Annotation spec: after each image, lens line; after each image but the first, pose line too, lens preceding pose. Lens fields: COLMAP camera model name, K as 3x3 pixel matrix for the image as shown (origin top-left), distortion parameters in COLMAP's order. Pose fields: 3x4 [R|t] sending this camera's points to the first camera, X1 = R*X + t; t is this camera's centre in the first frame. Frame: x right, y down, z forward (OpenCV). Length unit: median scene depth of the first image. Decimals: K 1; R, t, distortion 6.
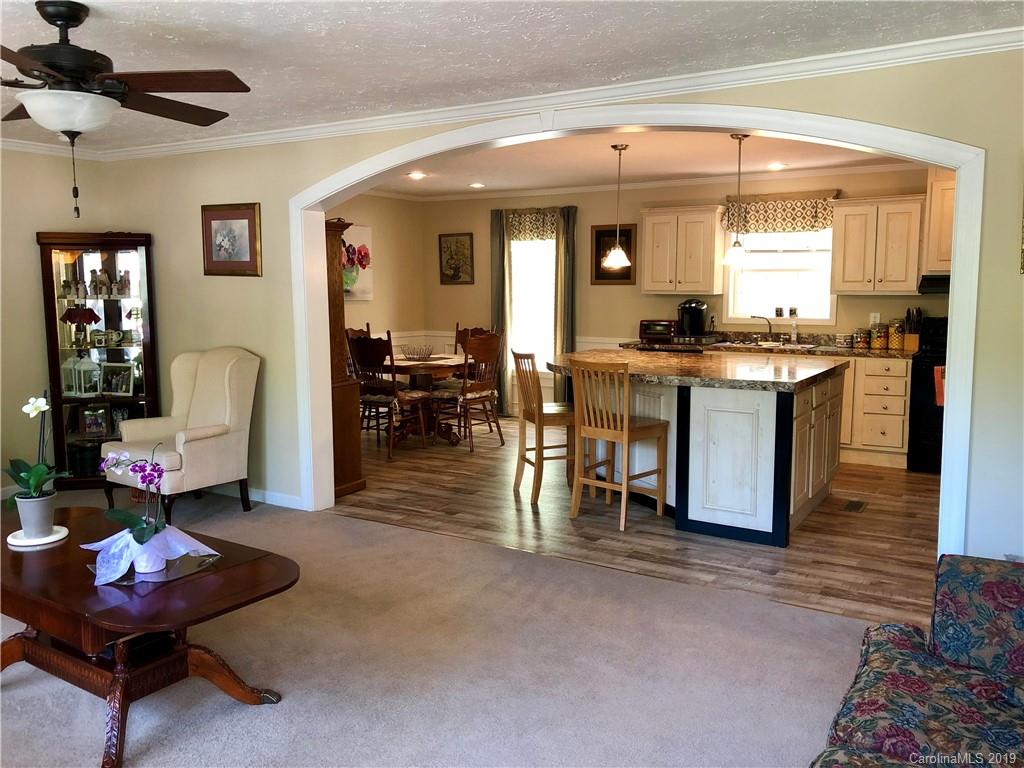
lens RADIAL K [[820.8, 0, 519.6], [0, 820.8, 380.3], [0, 0, 1]] dist [0.192668, -0.624145]
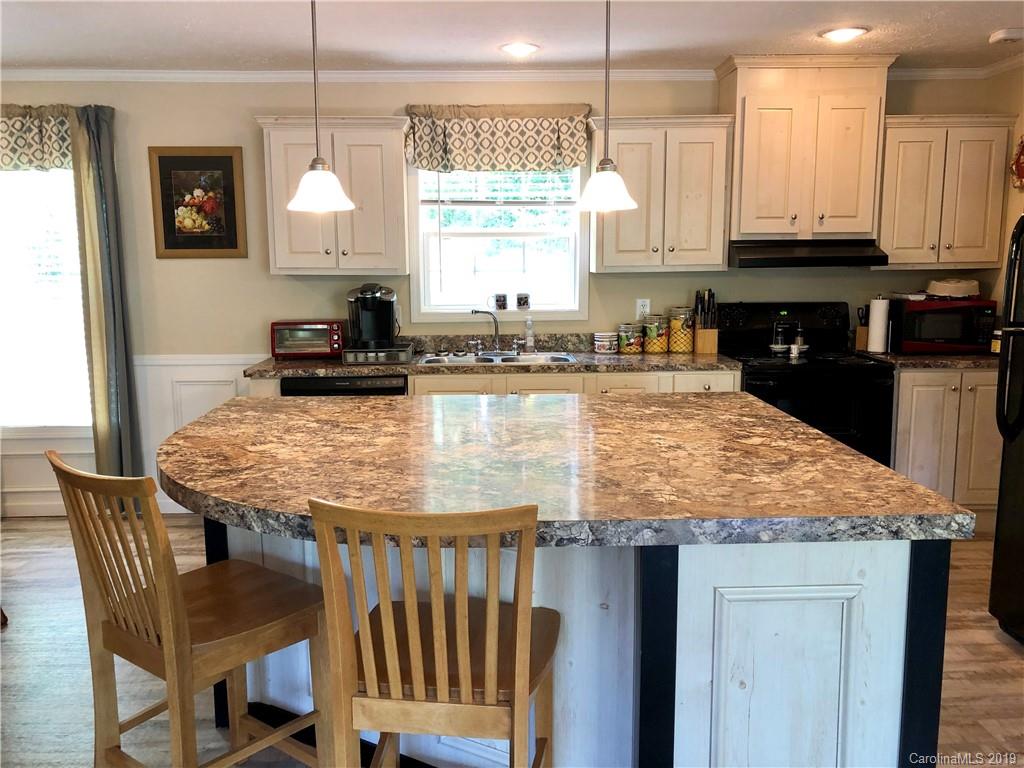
lens RADIAL K [[837.0, 0, 511.1], [0, 837.0, 374.1], [0, 0, 1]] dist [0.050478, -0.064812]
pose [[0.834790, -0.083641, 0.544178, -0.028552], [0.072101, 0.996489, 0.042557, -0.055624], [-0.545827, 0.003710, 0.837890, 0.484865]]
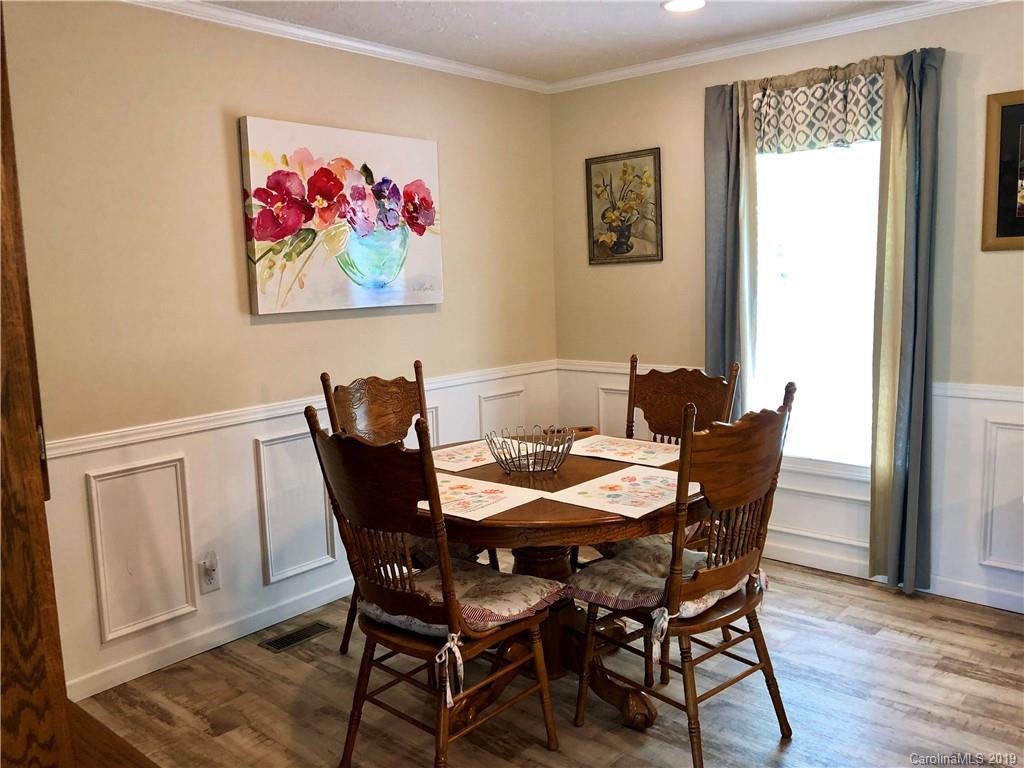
lens RADIAL K [[840.5, 0, 512.0], [0, 840.5, 384.0], [0, 0, 1]] dist [-0.005865, -0.003737]
pose [[0.983755, -0.006921, -0.179381, -0.069016], [0.009427, 0.999869, 0.013126, -0.070345], [0.179267, -0.014604, 0.983692, 0.663941]]
